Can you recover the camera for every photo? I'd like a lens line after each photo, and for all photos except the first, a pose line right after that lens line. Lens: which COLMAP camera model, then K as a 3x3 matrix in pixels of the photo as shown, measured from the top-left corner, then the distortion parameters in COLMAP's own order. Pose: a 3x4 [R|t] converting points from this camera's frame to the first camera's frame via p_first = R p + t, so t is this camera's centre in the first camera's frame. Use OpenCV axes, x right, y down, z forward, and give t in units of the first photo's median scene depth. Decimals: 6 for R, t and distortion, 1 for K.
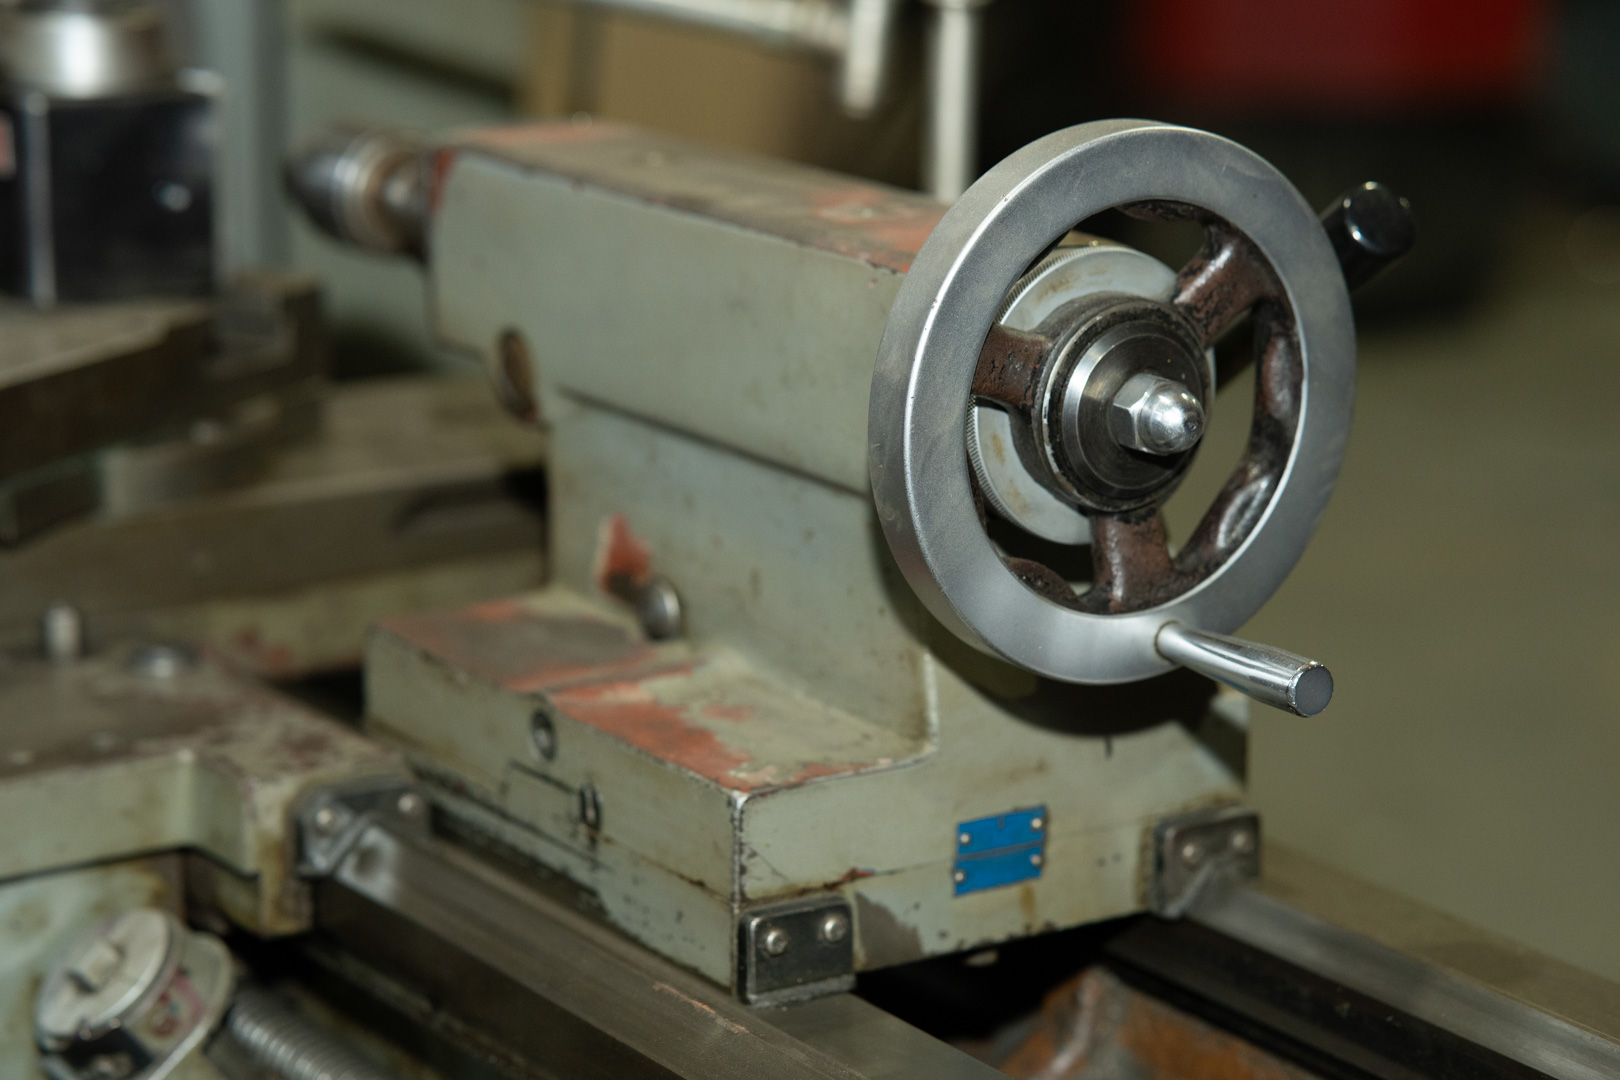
lens RADIAL K [[4120.1, 0, 810.0], [0, 4120.1, 540.0], [0, 0, 1]] dist [0.124171, -0.166083]
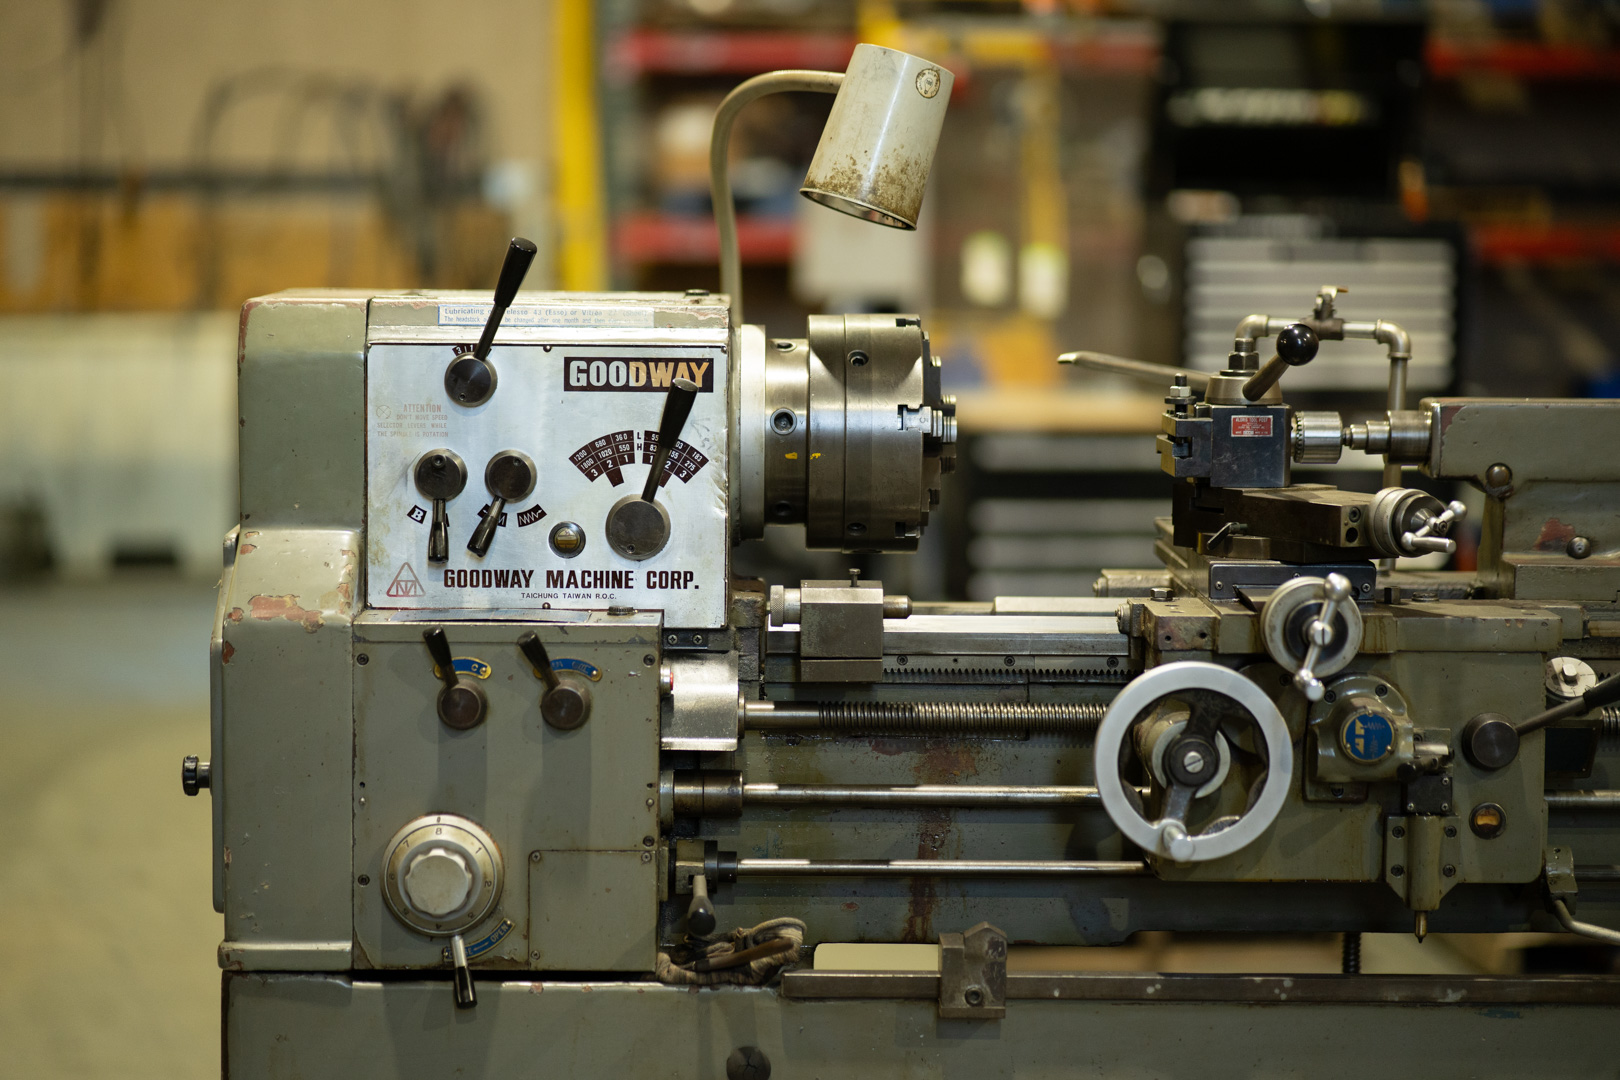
lens RADIAL K [[4034.4, 0, 810.0], [0, 4034.4, 540.0], [0, 0, 1]] dist [0.047775, 0.125155]
pose [[0.542588, -0.076084, 0.836546, -2.933938], [0.192517, 0.980645, -0.035678, 0.009743], [-0.817641, 0.180407, 0.546733, -0.125954]]
